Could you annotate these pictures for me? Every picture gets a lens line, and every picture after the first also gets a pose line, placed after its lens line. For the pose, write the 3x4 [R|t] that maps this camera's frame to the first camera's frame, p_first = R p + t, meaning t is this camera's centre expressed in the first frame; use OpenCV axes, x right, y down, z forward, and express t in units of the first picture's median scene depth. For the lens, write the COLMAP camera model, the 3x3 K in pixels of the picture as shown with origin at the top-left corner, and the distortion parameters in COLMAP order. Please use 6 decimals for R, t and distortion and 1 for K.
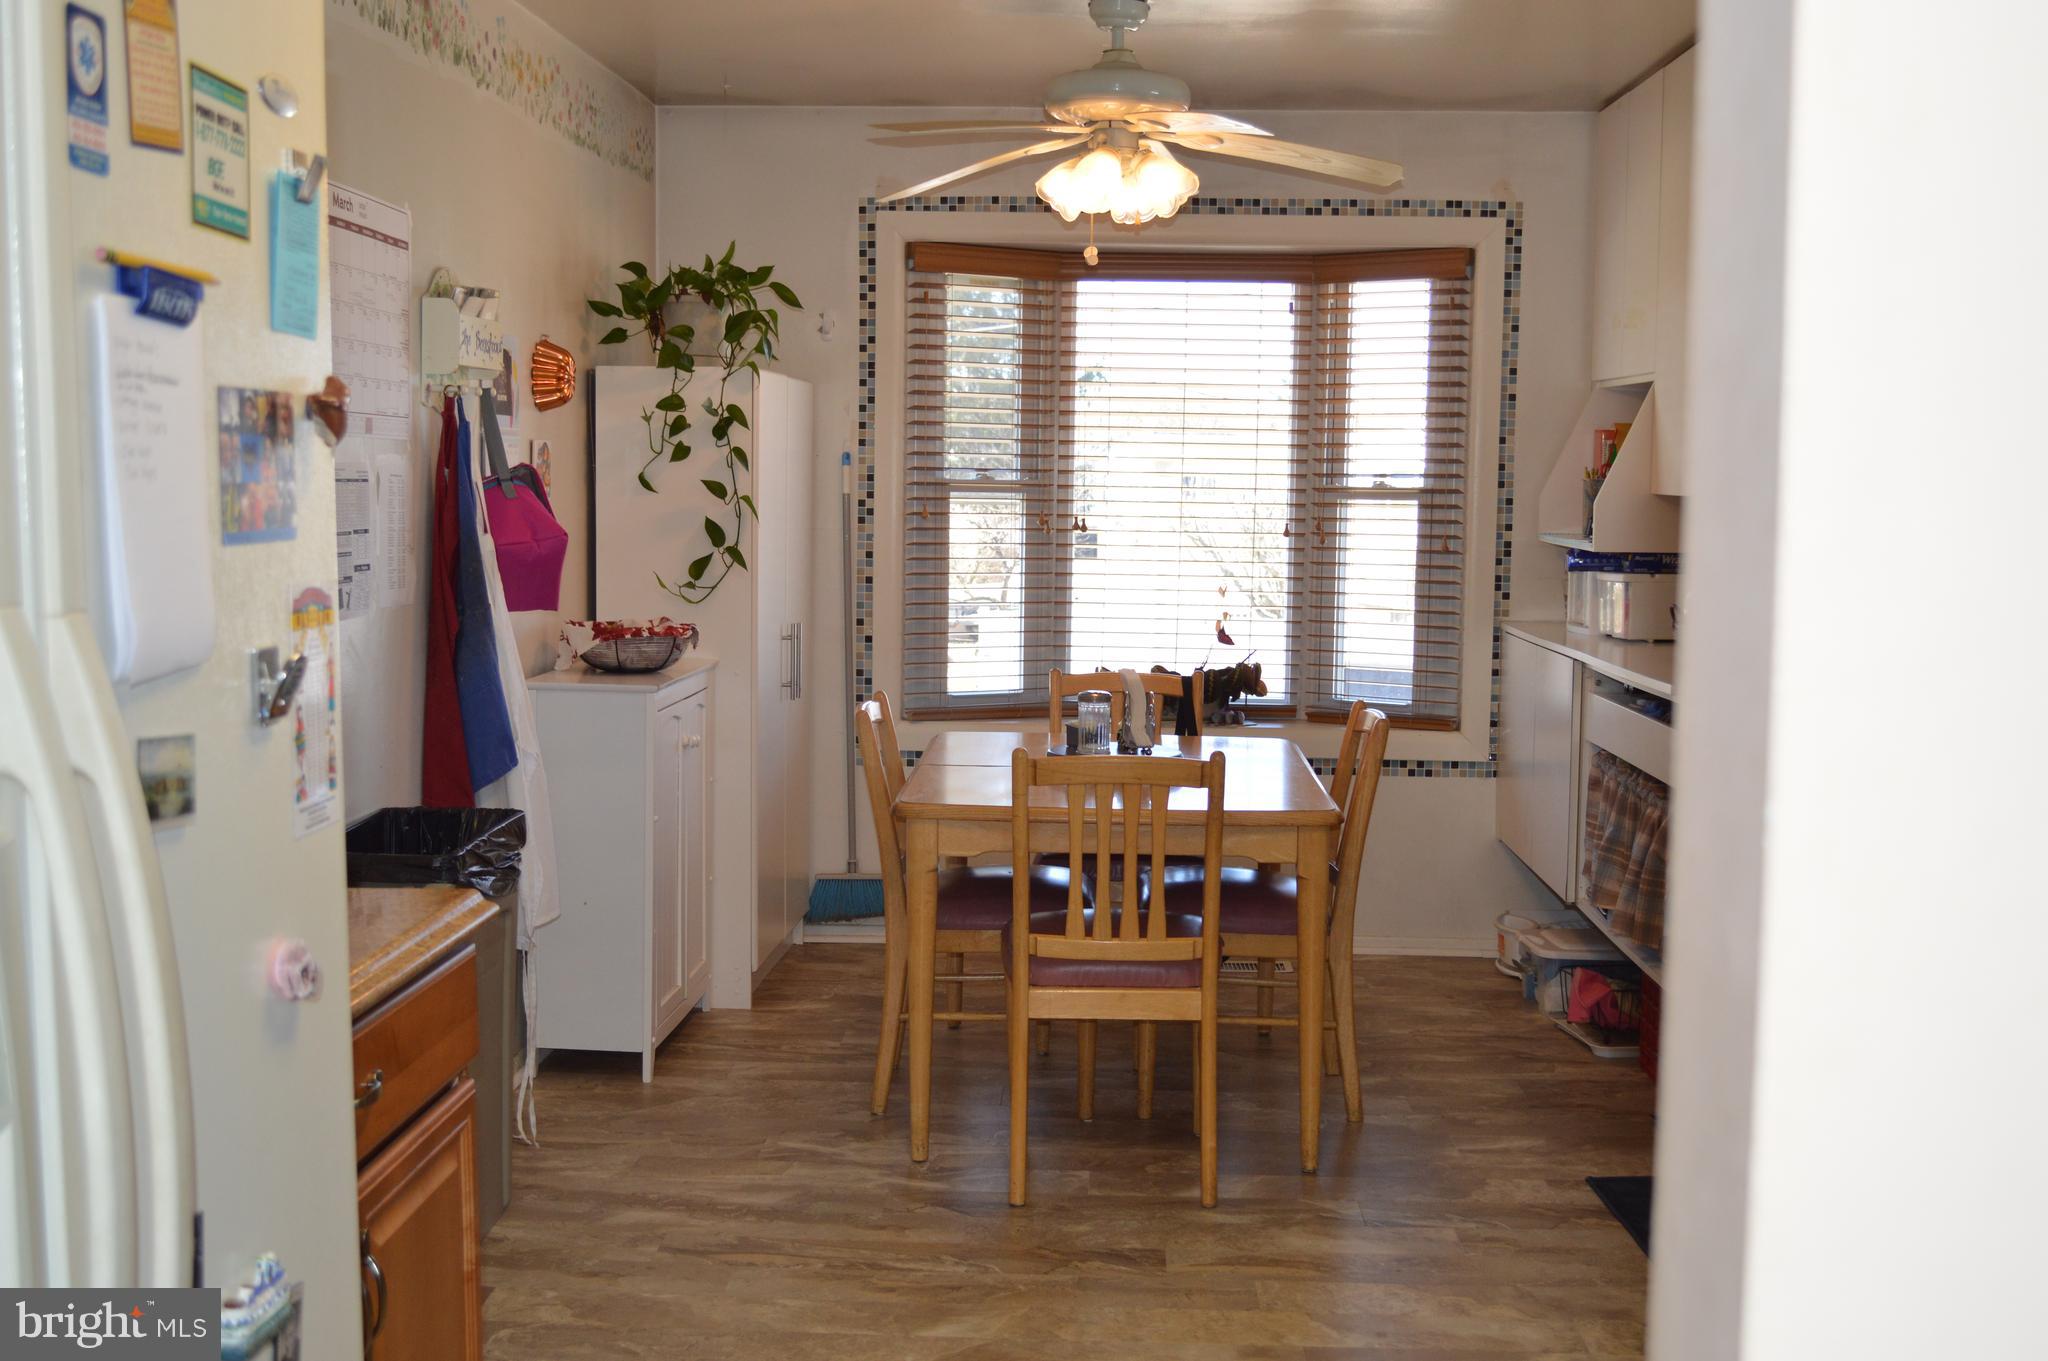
lens RADIAL K [[2240.8, 0, 1023.3], [0, 2240.8, 689.9], [0, 0, 1]] dist [-0.053519, 0.000000]
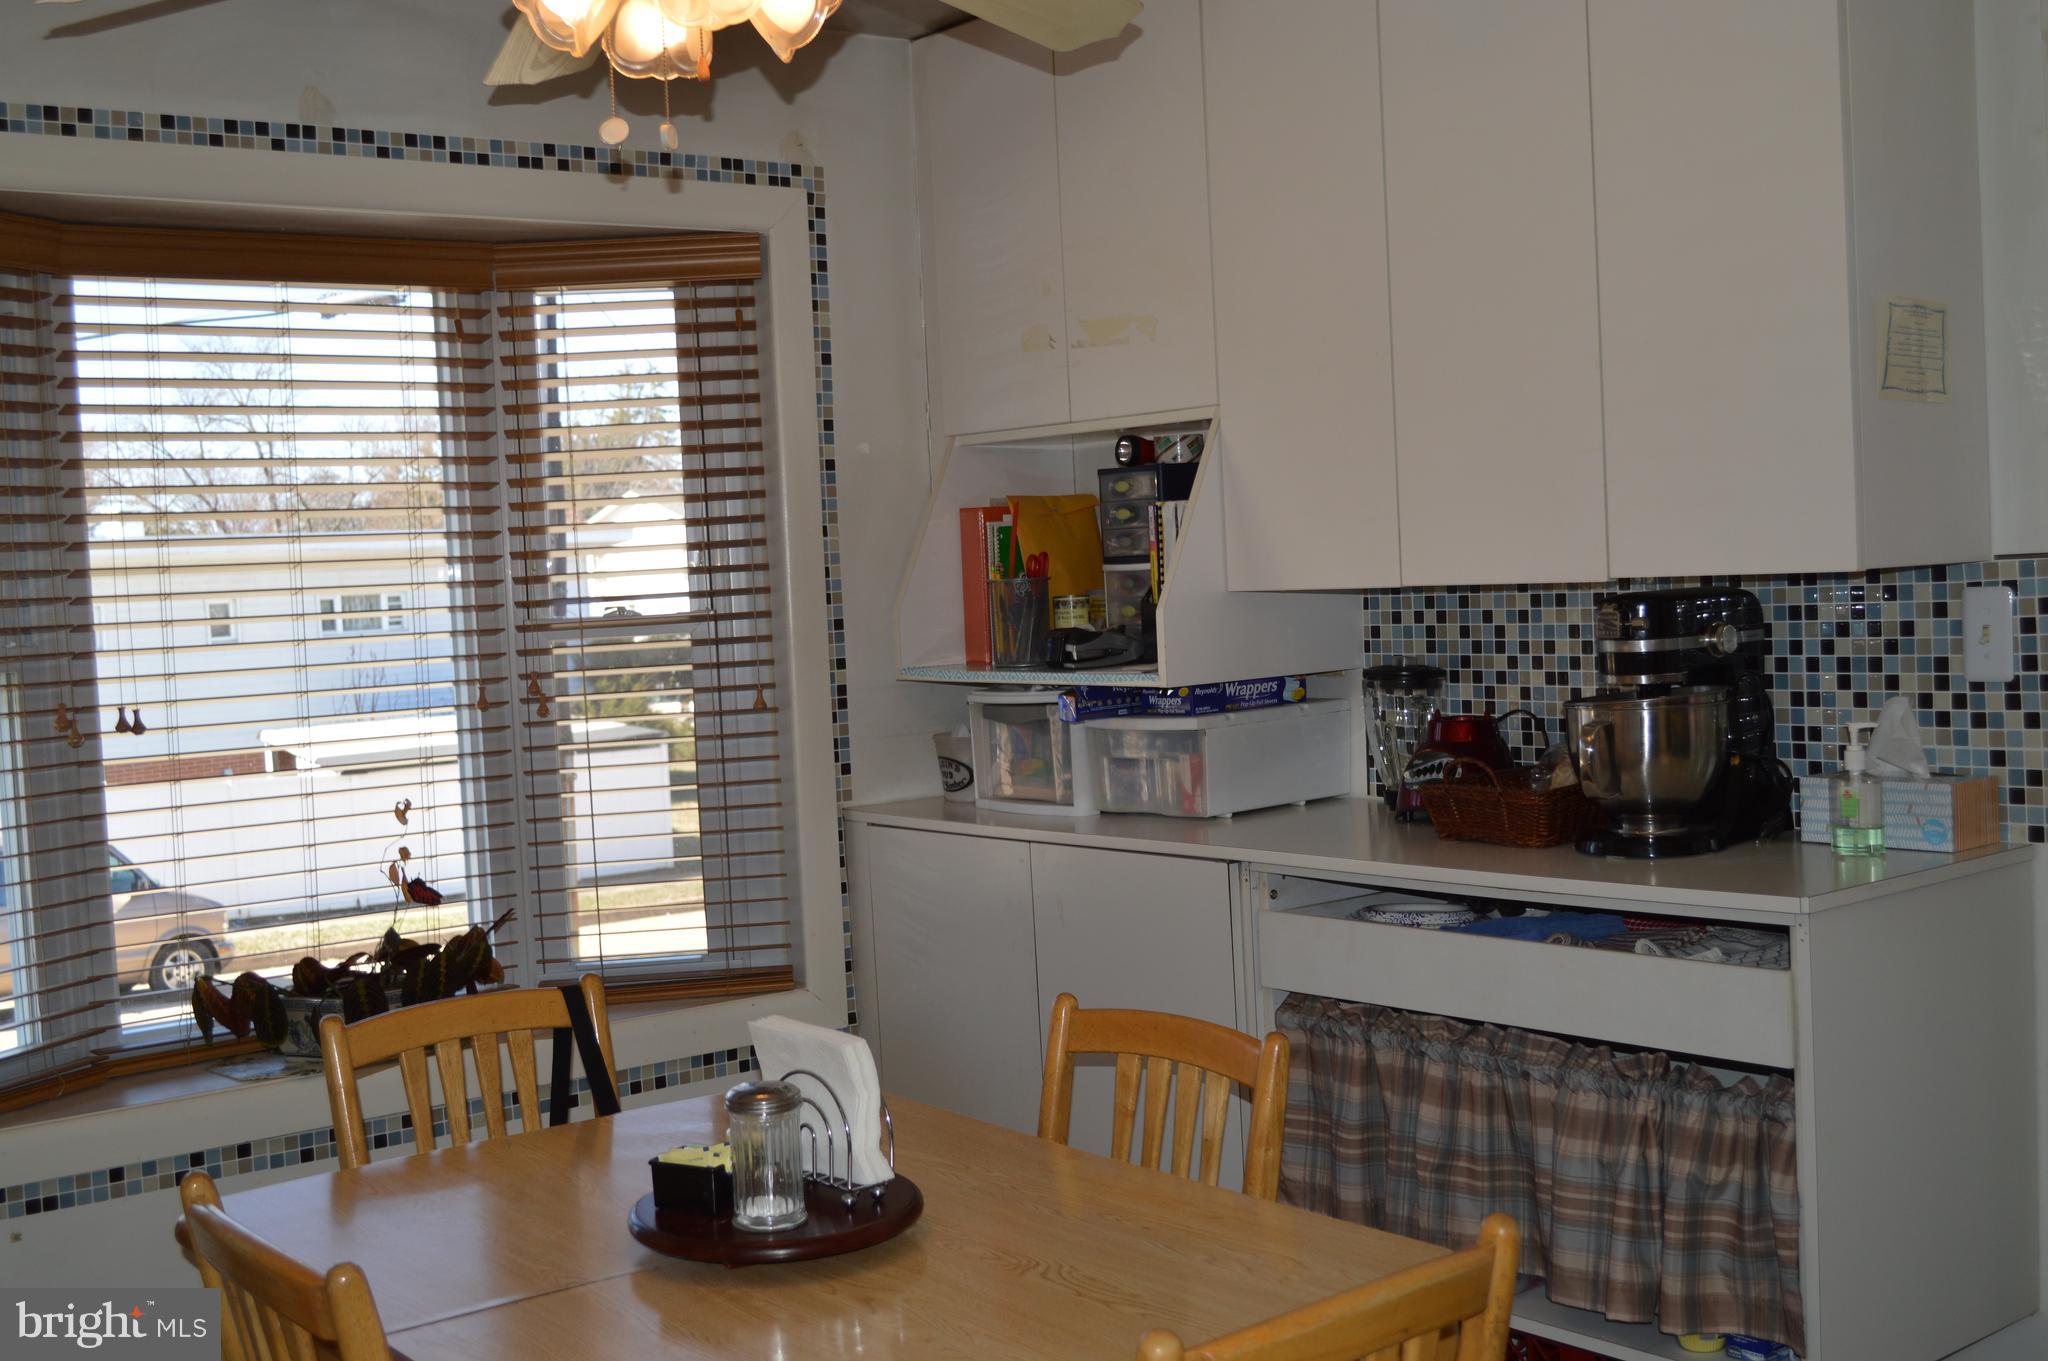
lens RADIAL K [[2240.8, 0, 1027.2], [0, 2240.8, 684.3], [0, 0, 1]] dist [-0.053519, 0.000000]
pose [[0.756726, -0.083350, 0.648397, -0.165496], [0.119882, 0.992712, -0.012301, -0.052269], [-0.642646, 0.087039, 0.761203, 0.469528]]
